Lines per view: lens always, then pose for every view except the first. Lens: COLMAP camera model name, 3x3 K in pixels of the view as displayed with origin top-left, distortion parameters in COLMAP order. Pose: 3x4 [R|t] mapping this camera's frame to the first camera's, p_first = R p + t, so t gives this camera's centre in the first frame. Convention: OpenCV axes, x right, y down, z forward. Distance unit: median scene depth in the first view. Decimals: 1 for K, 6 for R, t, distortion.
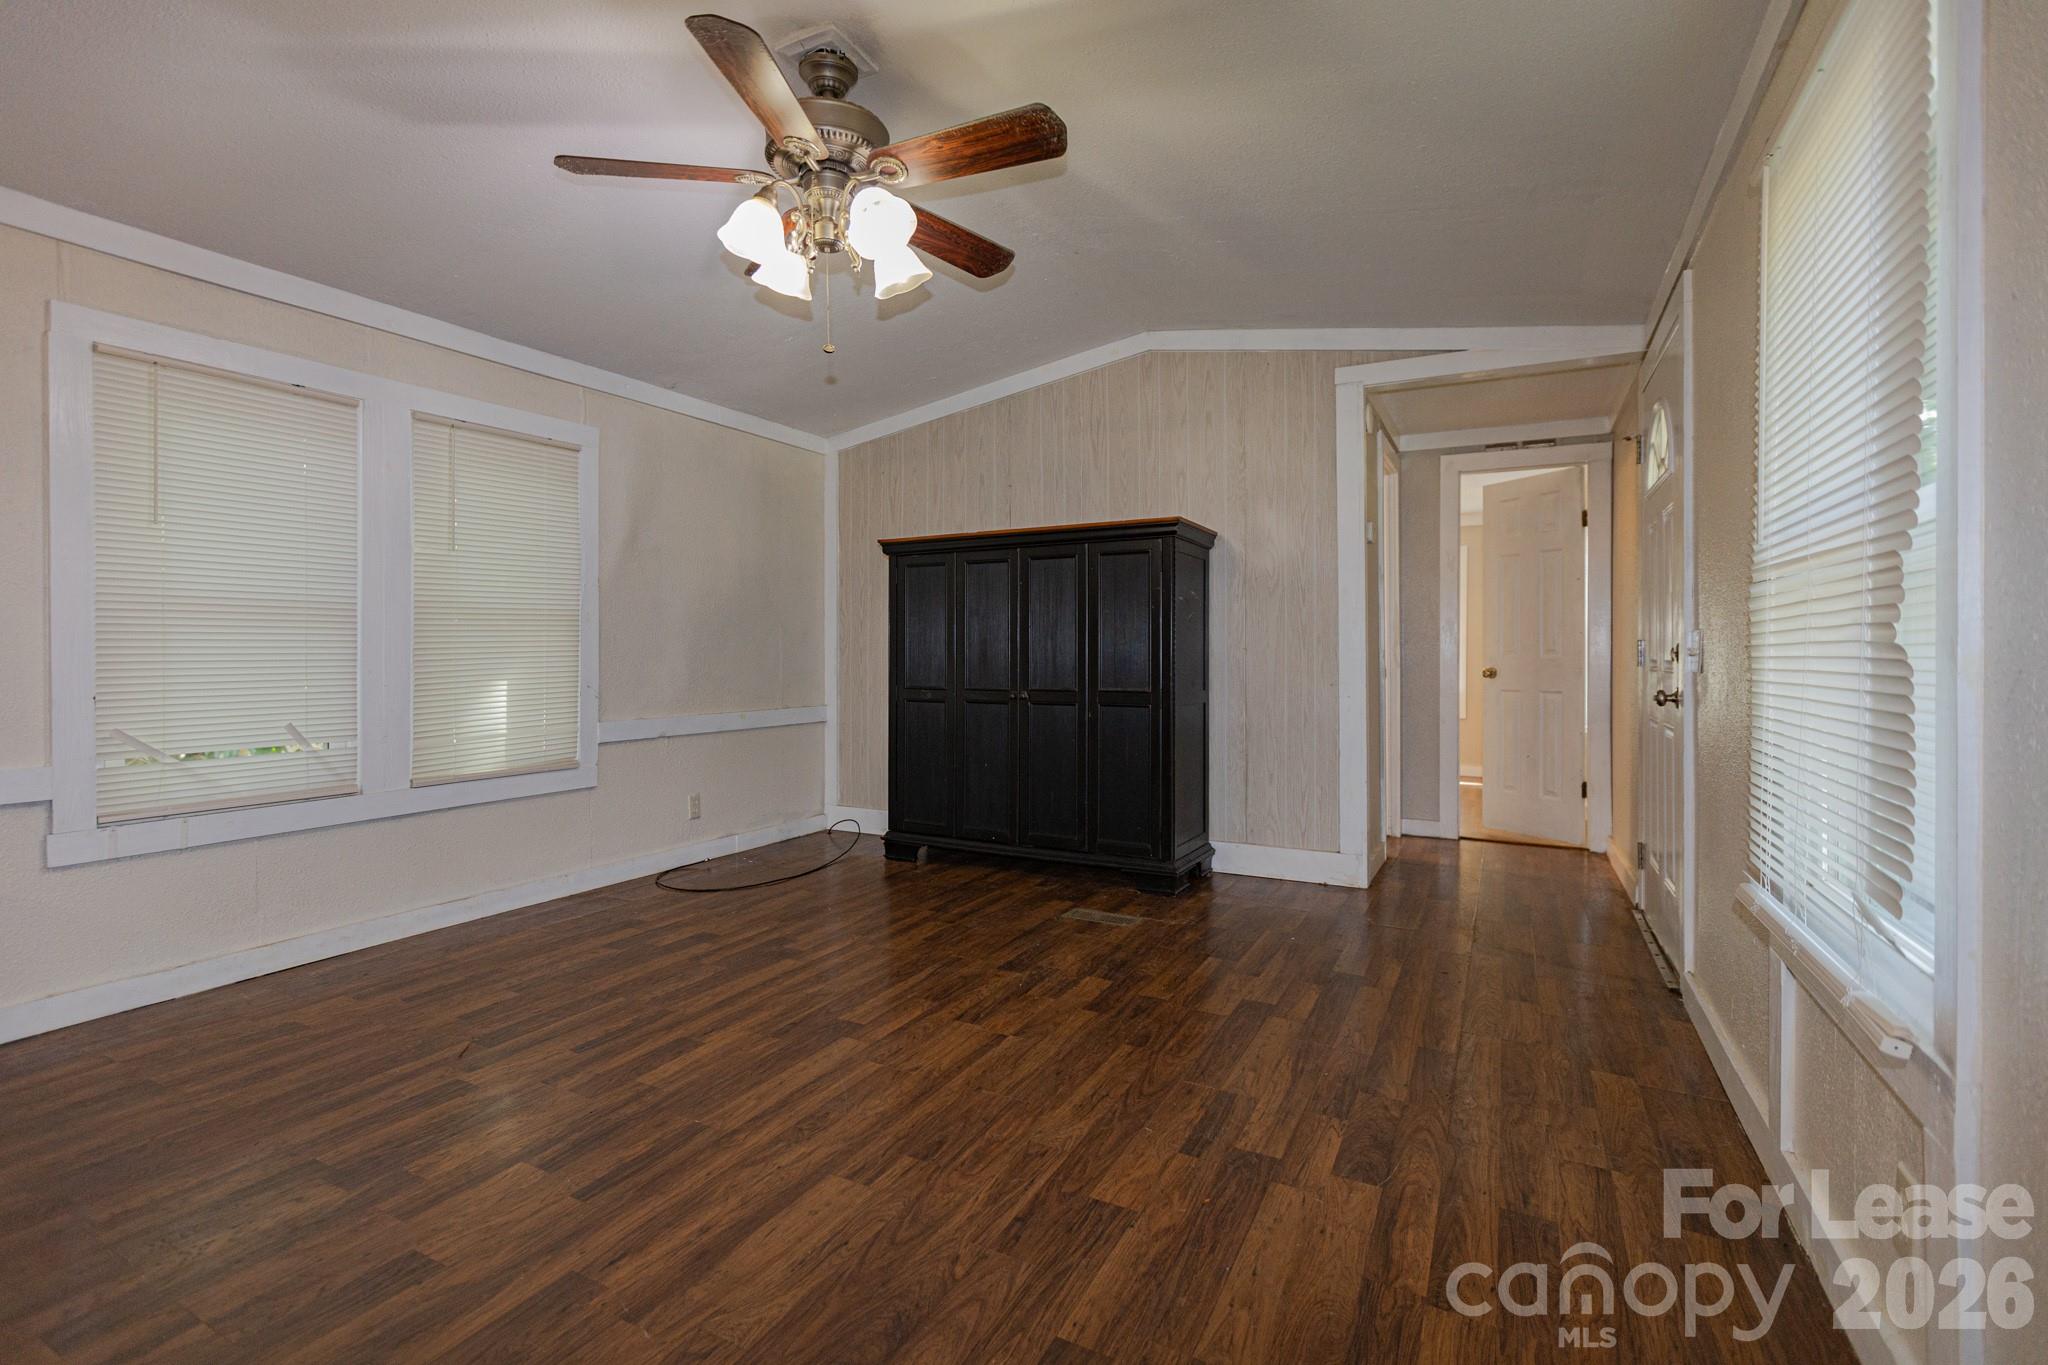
lens RADIAL K [[980.6, 0, 1020.3], [0, 980.6, 667.3], [0, 0, 1]] dist [-0.002732, -0.002195]
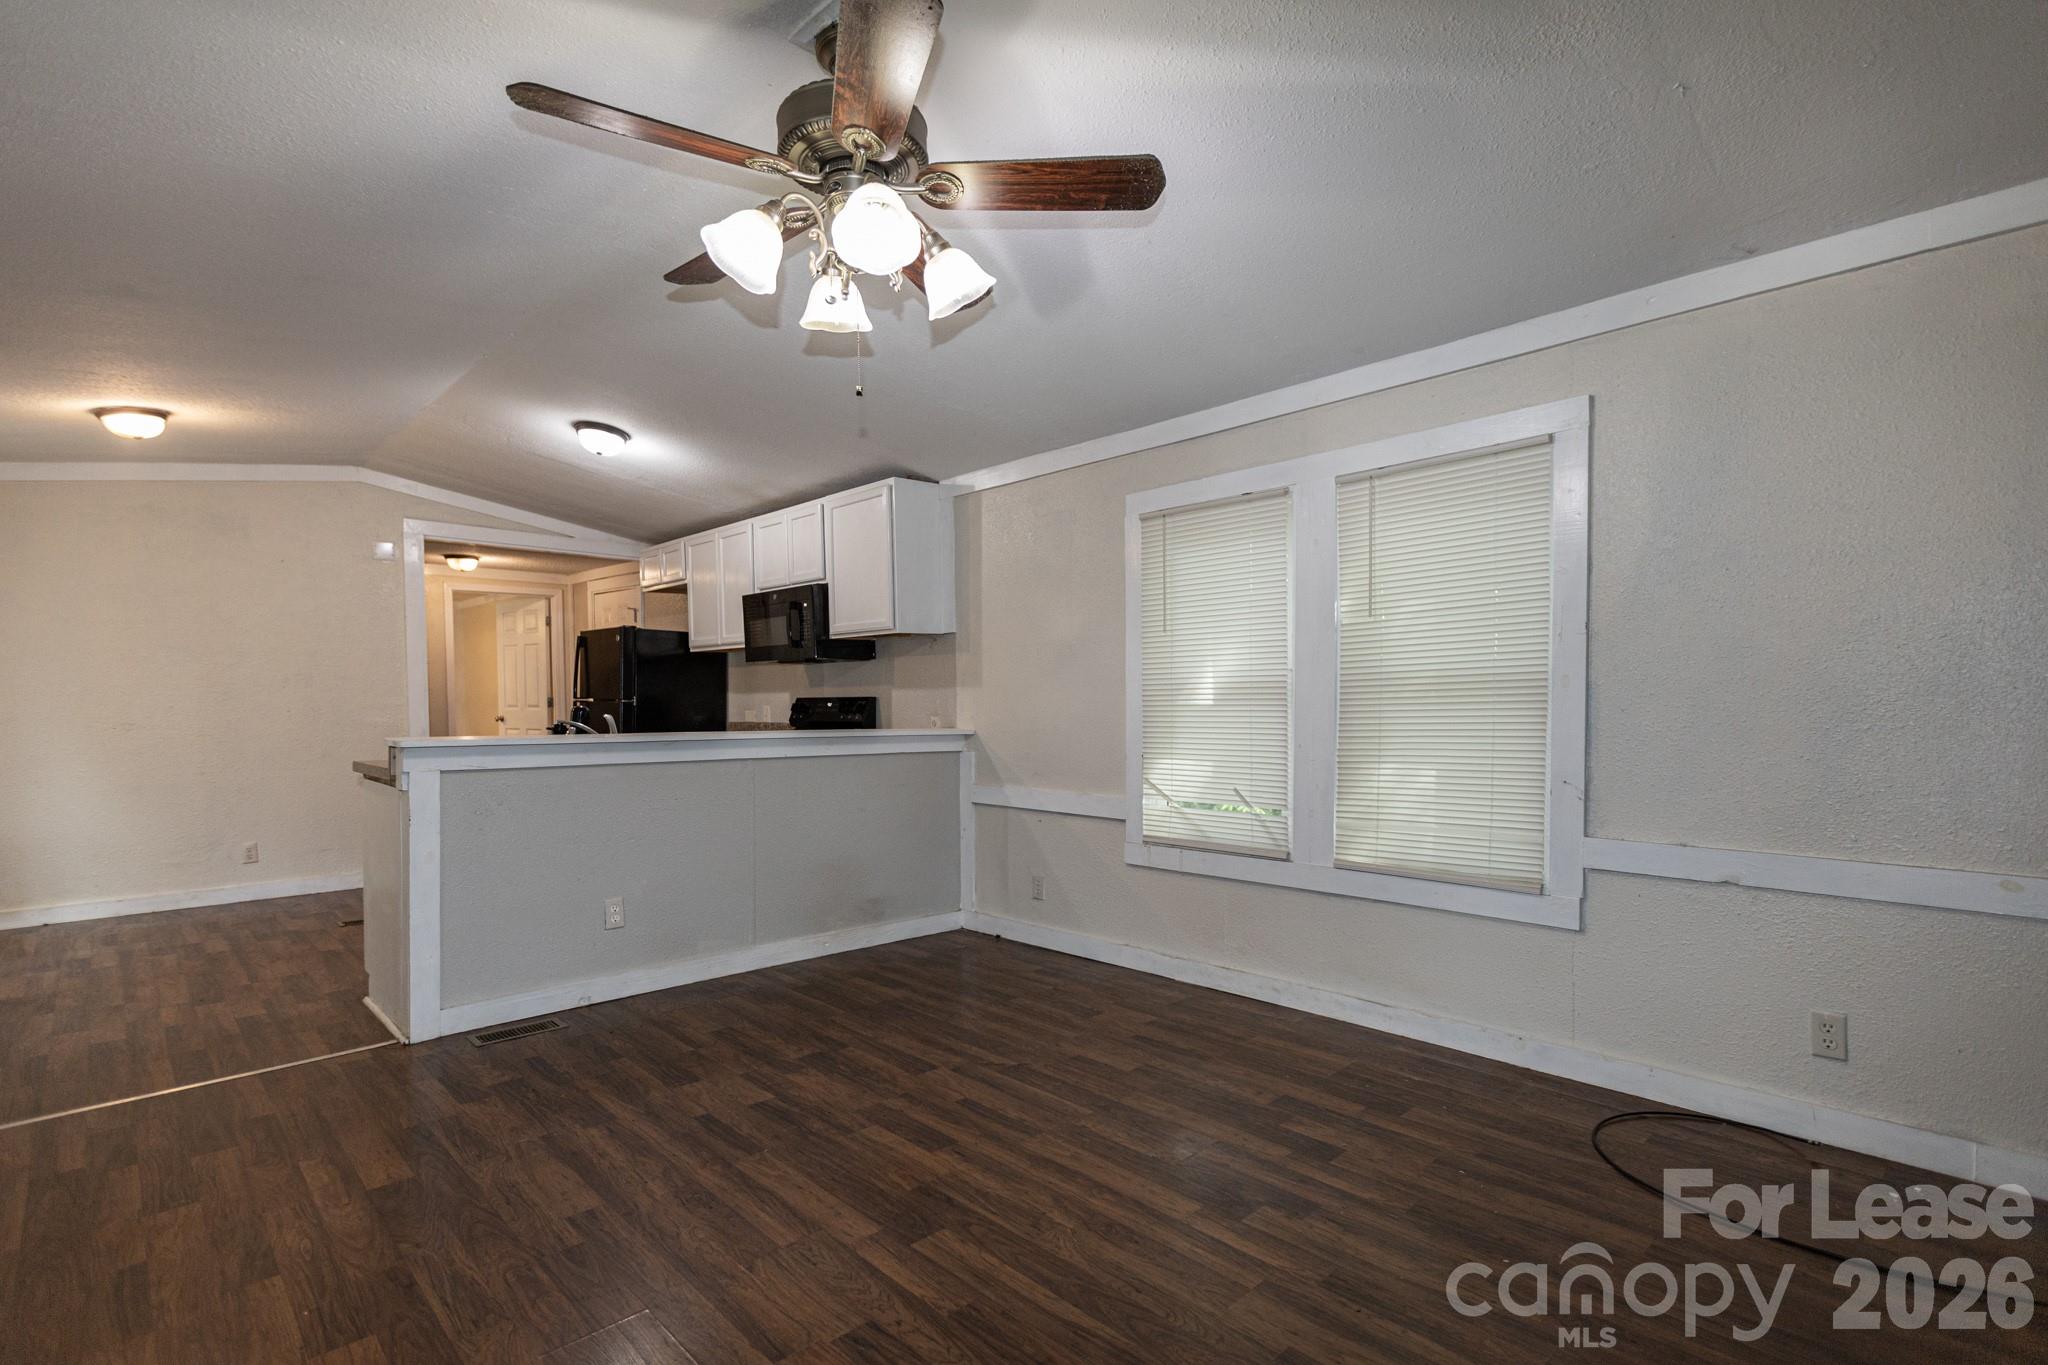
lens RADIAL K [[980.6, 0, 1012.1], [0, 980.6, 728.4], [0, 0, 1]] dist [-0.002732, -0.002195]
pose [[-0.344938, 0.032656, -0.938057, 0.504171], [-0.005260, 0.999312, 0.036722, -0.062475], [0.938611, 0.017601, -0.344529, 1.310802]]
